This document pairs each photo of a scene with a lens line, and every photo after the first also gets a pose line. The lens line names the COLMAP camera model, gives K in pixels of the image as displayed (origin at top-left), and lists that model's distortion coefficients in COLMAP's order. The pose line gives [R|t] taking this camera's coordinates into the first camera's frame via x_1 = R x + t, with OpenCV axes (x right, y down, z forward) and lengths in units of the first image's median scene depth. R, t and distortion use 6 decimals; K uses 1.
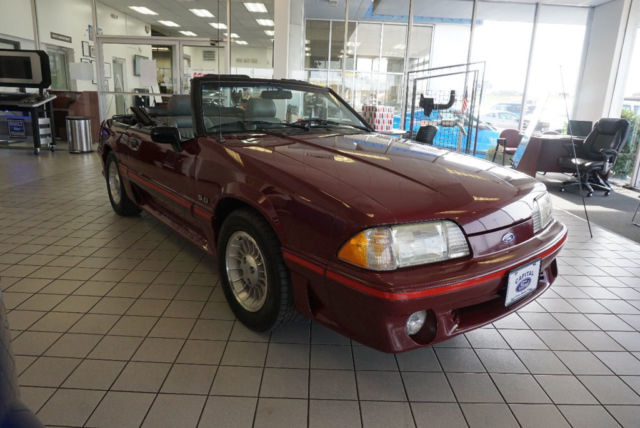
lens RADIAL K [[428.3, 0, 320.9], [0, 428.3, 213.7], [0, 0, 1]] dist [-0.036585, 0.003107]
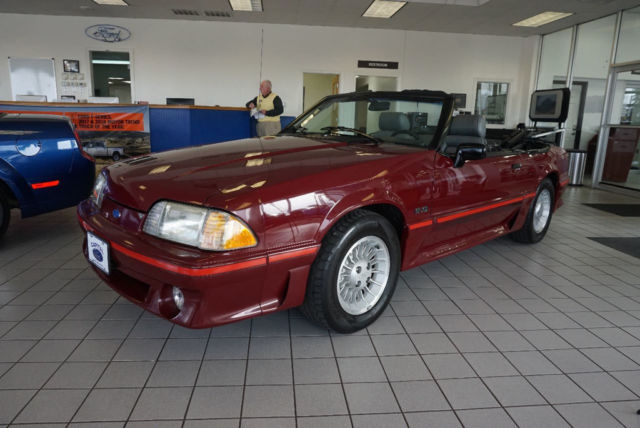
lens RADIAL K [[426.6, 0, 320.0], [0, 426.6, 214.0], [0, 0, 1]] dist [-0.022034, 0.000606]
pose [[0.087612, 0.178927, -0.979954, 0.469297], [-0.285619, 0.946945, 0.147365, -0.072530], [0.954330, 0.266983, 0.134069, 0.401744]]
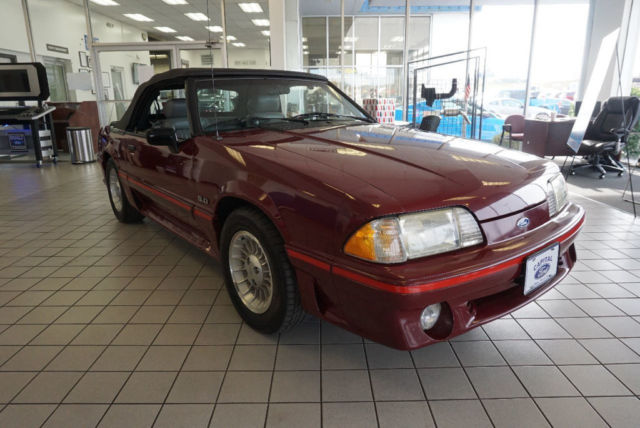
lens RADIAL K [[426.6, 0, 320.0], [0, 426.6, 214.0], [0, 0, 1]] dist [-0.022034, 0.000606]
pose [[0.998390, -0.053464, -0.018952, 0.002415], [0.053529, 0.998562, 0.002919, 0.003424], [0.018769, -0.003929, 0.999816, 0.014887]]
